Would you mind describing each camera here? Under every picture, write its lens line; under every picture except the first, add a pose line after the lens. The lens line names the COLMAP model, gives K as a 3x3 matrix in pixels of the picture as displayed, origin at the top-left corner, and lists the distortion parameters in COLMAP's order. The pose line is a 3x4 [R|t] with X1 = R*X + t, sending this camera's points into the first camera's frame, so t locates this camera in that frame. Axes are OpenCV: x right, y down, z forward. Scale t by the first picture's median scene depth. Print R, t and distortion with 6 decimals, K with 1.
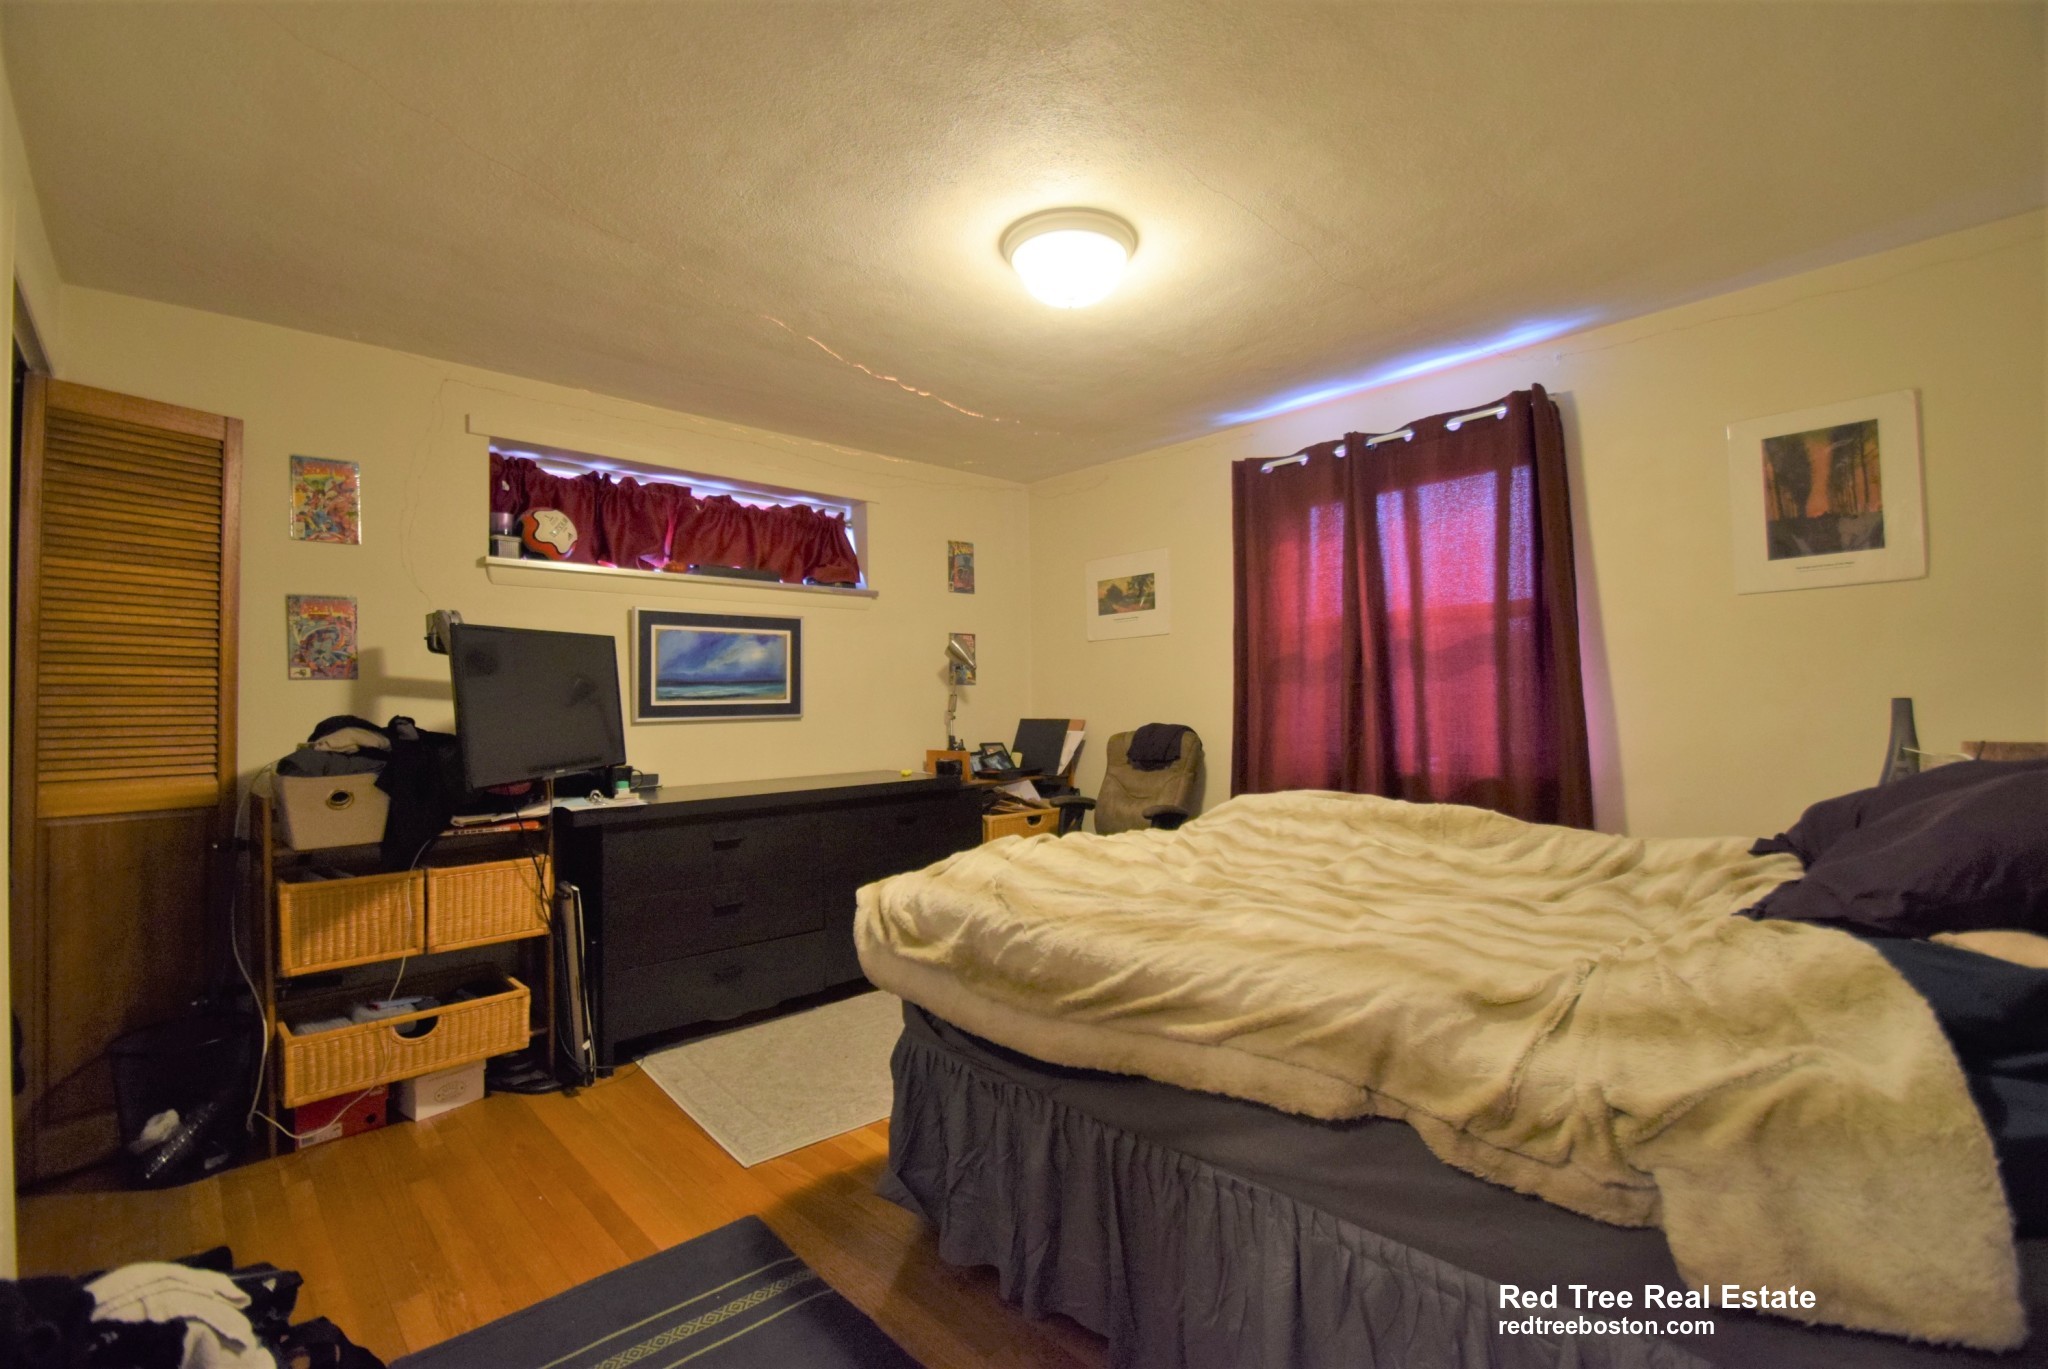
lens RADIAL K [[896.3, 0, 1028.3], [0, 896.3, 689.1], [0, 0, 1]] dist [0.018289, -0.016361]
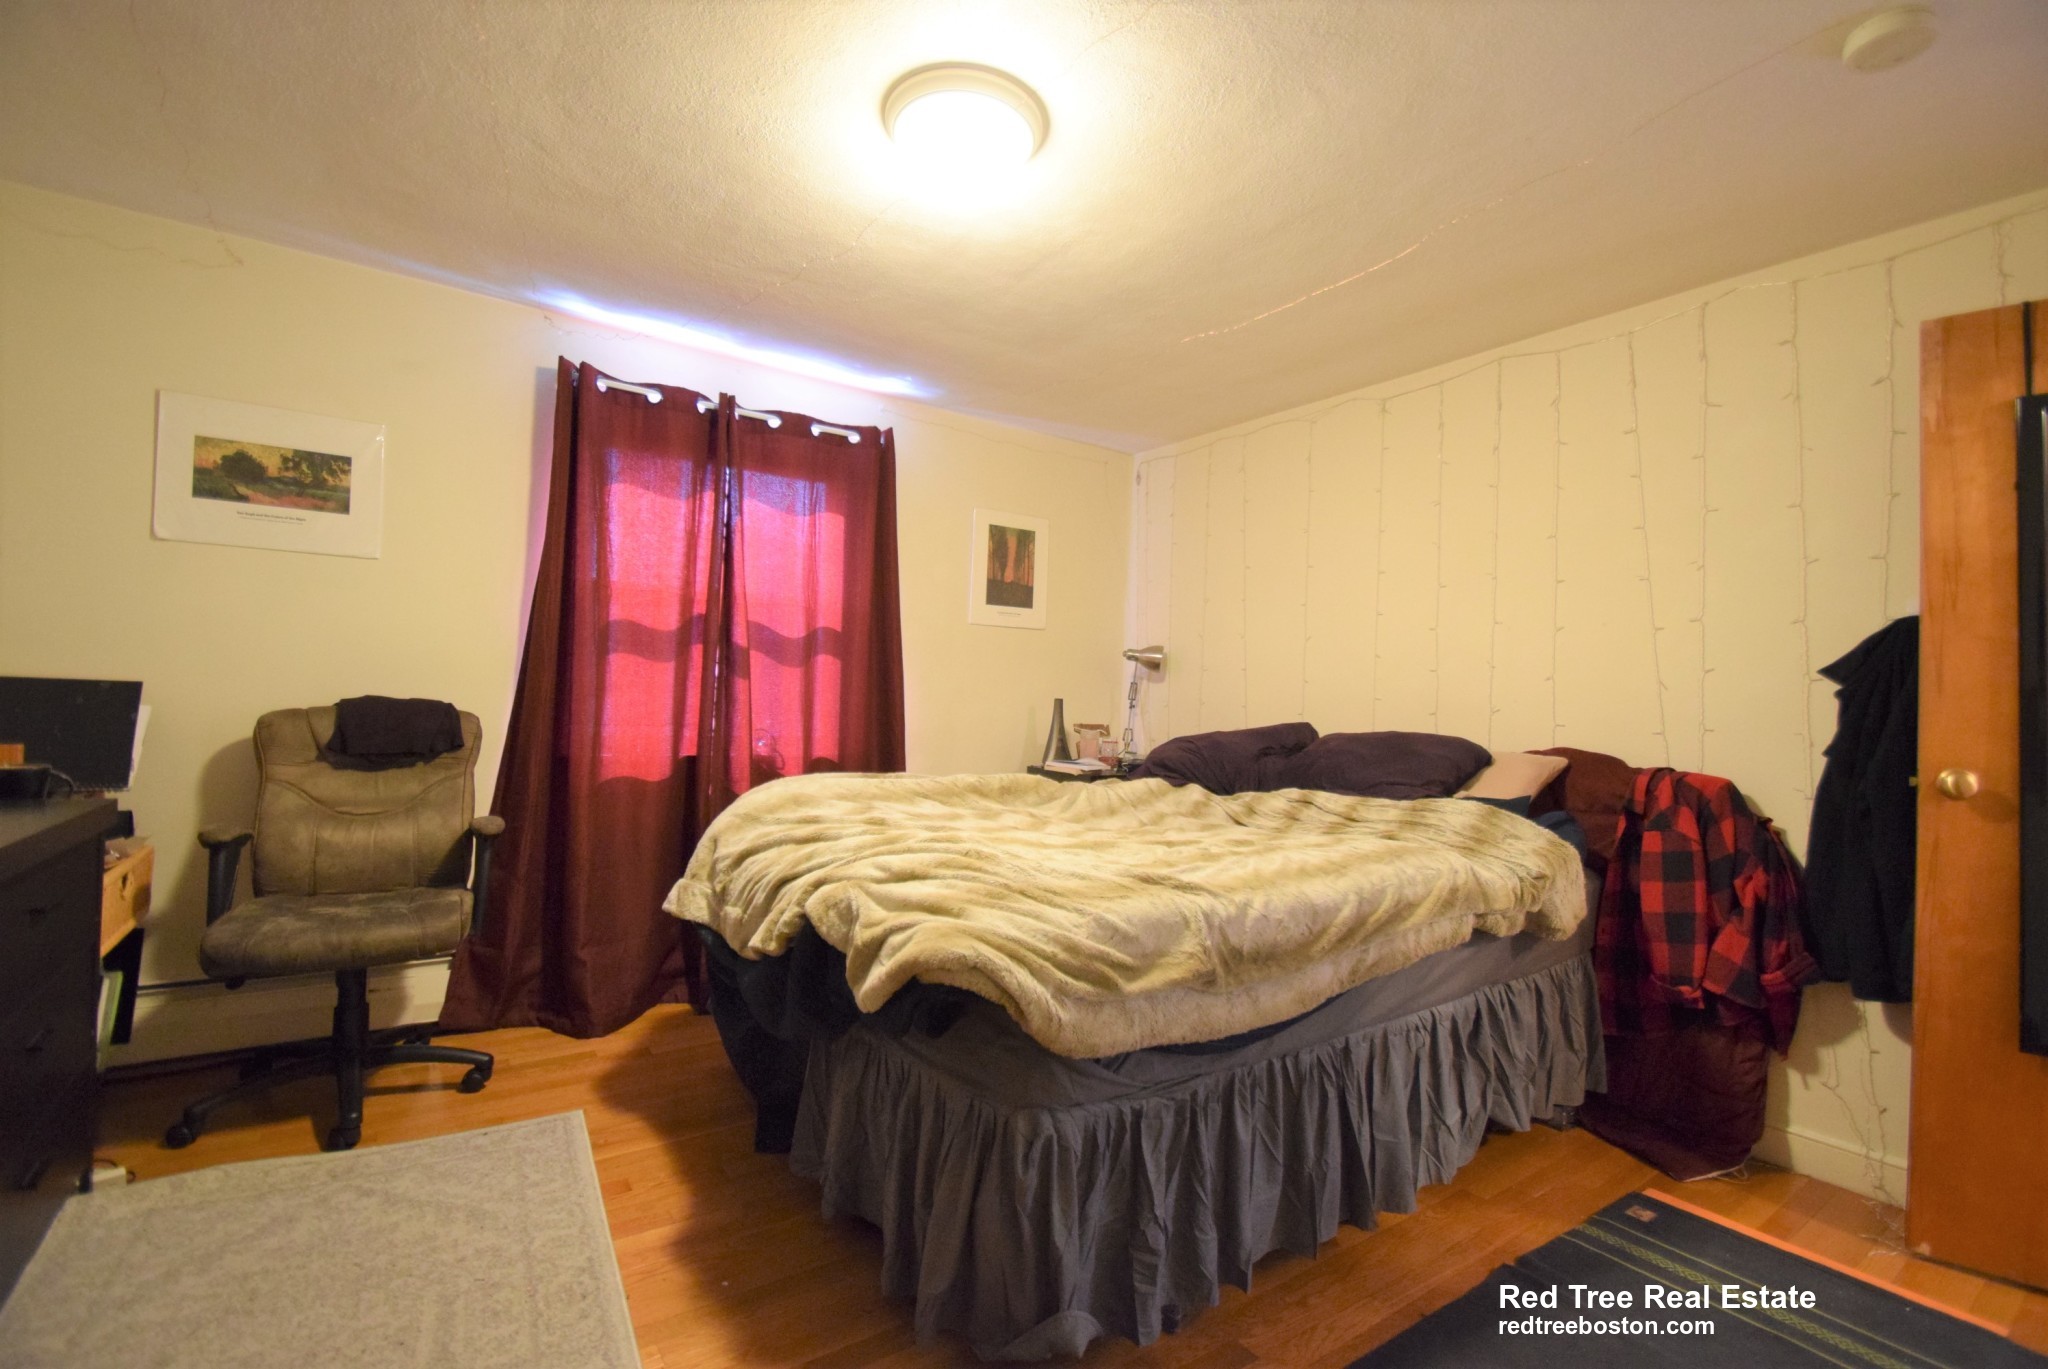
lens RADIAL K [[896.3, 0, 1028.3], [0, 896.3, 689.1], [0, 0, 1]] dist [0.018289, -0.016361]
pose [[0.160936, 0.041121, 0.986108, -0.500164], [-0.054774, 0.997964, -0.032676, 0.034360], [-0.985444, -0.048754, 0.162861, 0.523591]]
